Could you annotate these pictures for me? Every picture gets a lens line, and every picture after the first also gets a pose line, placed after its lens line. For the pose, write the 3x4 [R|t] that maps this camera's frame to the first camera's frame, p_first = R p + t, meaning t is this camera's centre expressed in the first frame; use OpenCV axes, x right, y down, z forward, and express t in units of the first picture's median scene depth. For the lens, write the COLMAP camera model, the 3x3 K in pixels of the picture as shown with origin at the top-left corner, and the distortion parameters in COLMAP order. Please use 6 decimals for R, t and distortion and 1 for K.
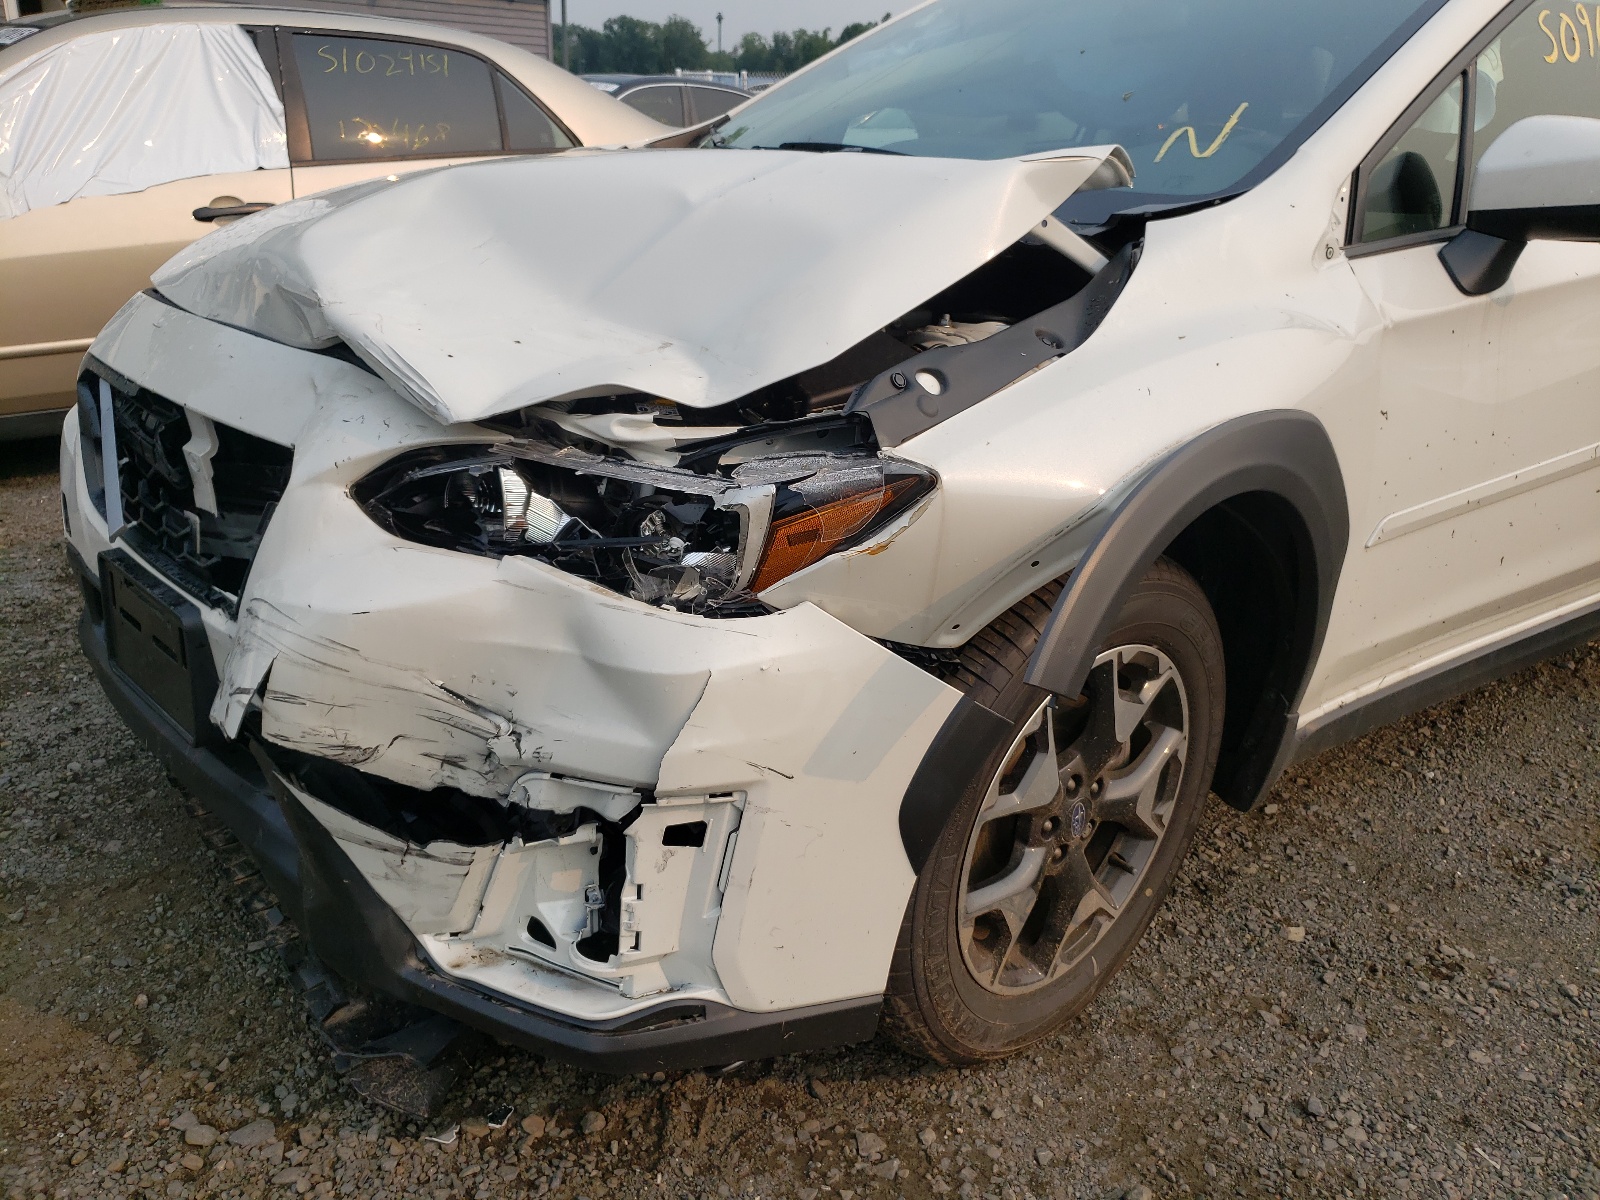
lens RADIAL K [[1230.0, 0, 803.3], [0, 1230.0, 591.9], [0, 0, 1]] dist [-0.076467, 0.078007]
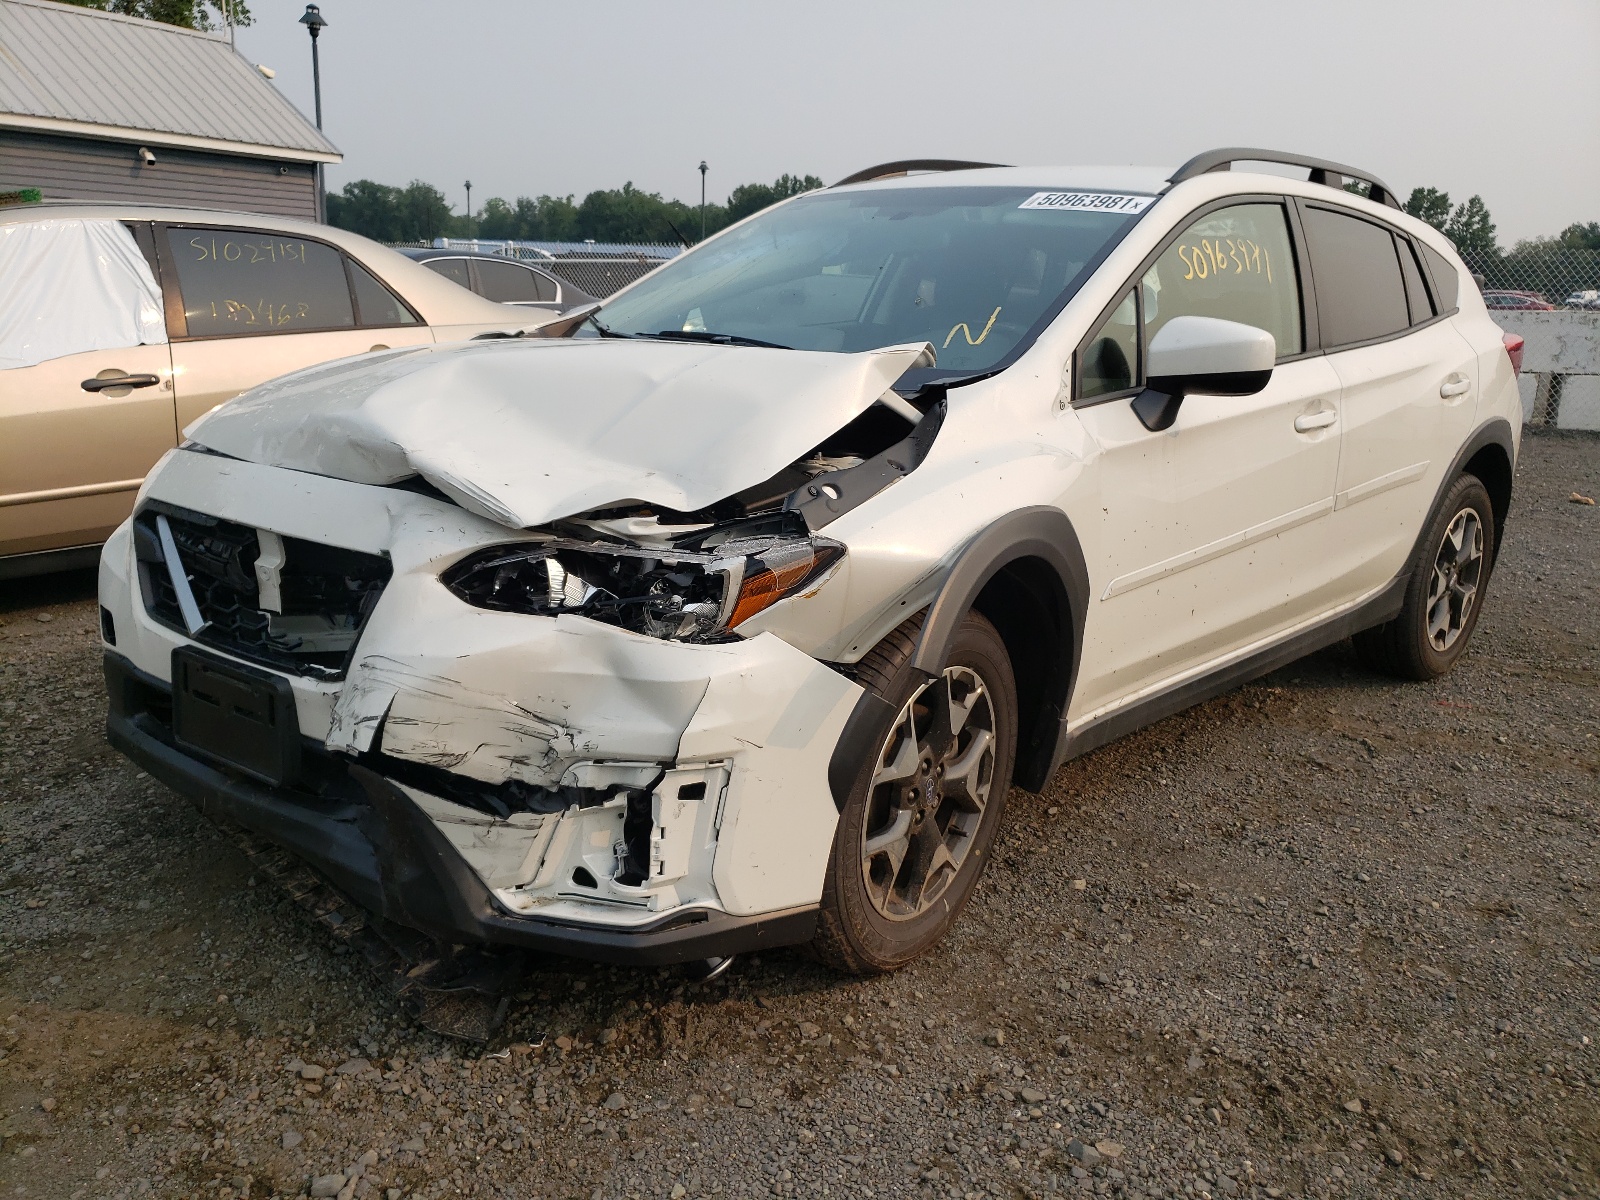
lens RADIAL K [[1211.8, 0, 800.0], [0, 1211.8, 600.0], [0, 0, 1]] dist [-0.060693, -0.001002]
pose [[0.981552, -0.042852, 0.186332, -0.194247], [0.063617, 0.992229, -0.106930, 0.110032], [-0.180302, 0.116811, 0.976651, -0.419782]]
